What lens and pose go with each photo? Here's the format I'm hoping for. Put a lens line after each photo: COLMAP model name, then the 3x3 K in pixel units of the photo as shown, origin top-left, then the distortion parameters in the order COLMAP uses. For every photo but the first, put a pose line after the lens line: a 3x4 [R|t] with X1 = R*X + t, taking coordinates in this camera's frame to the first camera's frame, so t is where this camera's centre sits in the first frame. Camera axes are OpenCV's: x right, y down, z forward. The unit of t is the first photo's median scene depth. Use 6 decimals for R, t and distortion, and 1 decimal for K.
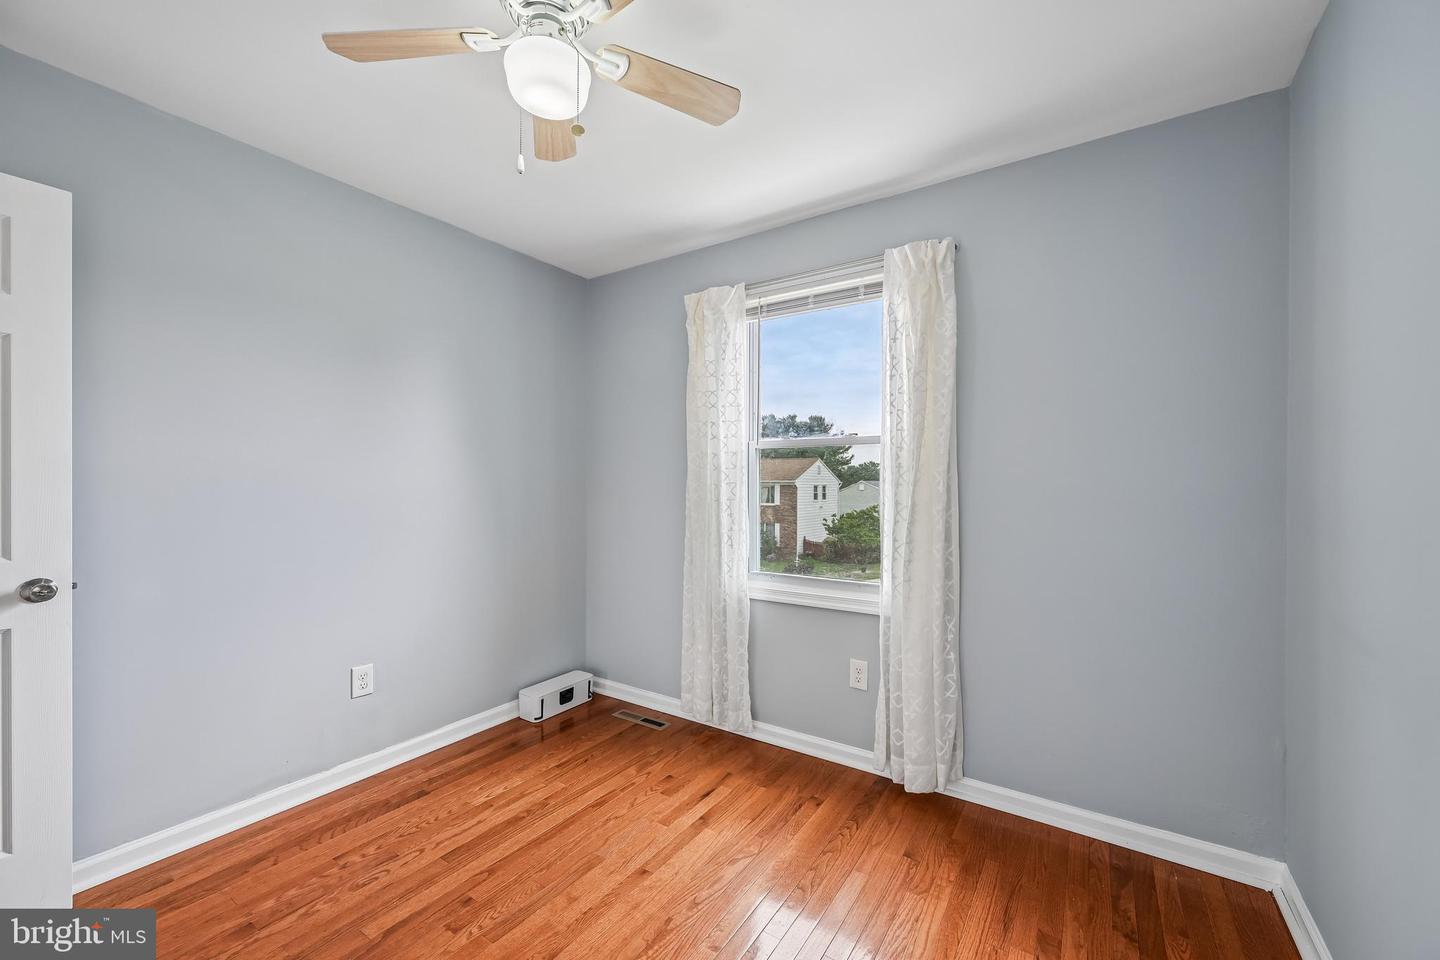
lens RADIAL K [[579.5, 0, 724.1], [0, 579.5, 485.2], [0, 0, 1]] dist [0.001448, 0.000125]
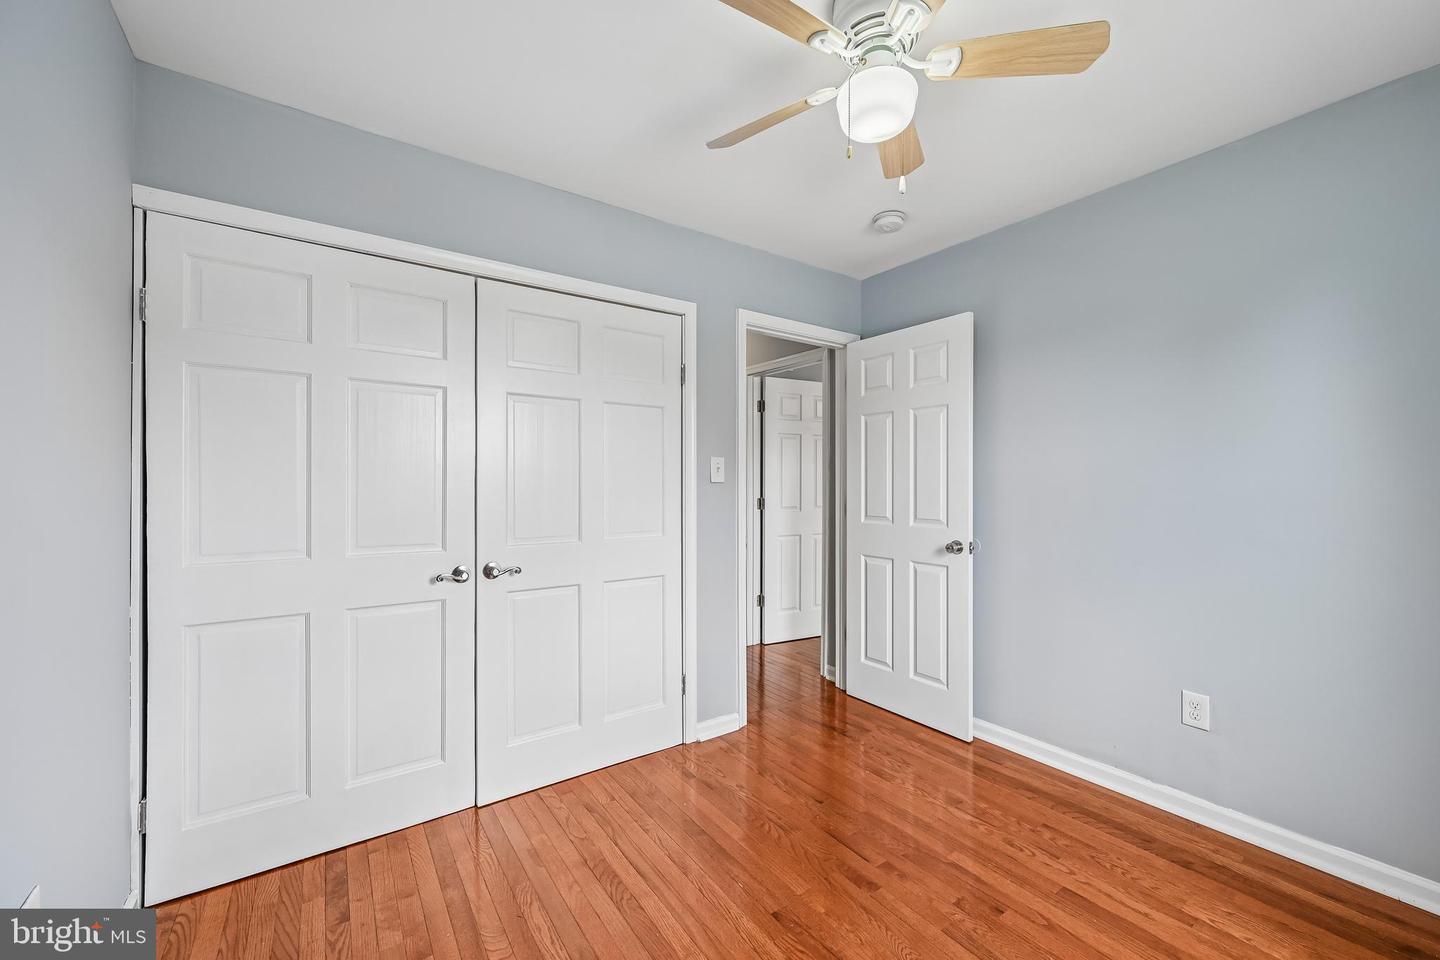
lens RADIAL K [[579.5, 0, 724.1], [0, 579.5, 485.2], [0, 0, 1]] dist [0.001448, 0.000125]
pose [[-0.376174, -0.000382, -0.926549, 0.481017], [-0.001189, 0.999999, 0.000071, -0.002578], [0.926548, 0.001128, -0.376174, 0.699926]]
